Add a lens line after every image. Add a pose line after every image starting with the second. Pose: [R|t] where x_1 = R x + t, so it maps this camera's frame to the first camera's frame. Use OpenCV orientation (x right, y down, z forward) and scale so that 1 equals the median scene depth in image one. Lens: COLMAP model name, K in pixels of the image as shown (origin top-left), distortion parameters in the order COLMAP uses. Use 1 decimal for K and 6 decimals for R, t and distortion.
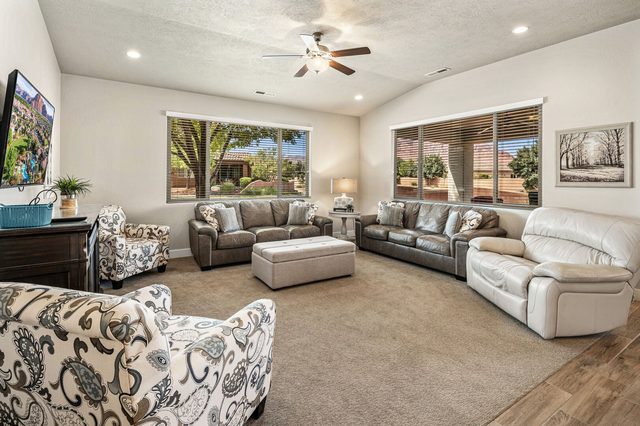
lens RADIAL K [[317.4, 0, 319.9], [0, 317.4, 184.2], [0, 0, 1]] dist [0.000303, -0.001867]
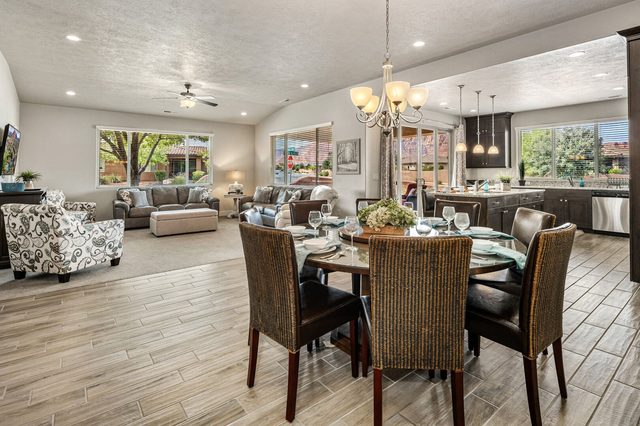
lens RADIAL K [[317.4, 0, 317.5], [0, 317.4, 169.9], [0, 0, 1]] dist [0.000303, -0.001867]
pose [[0.994690, -0.007518, 0.102645, 0.544055], [0.009916, 0.999689, -0.022870, 0.025145], [-0.102441, 0.023766, 0.994455, -0.796148]]
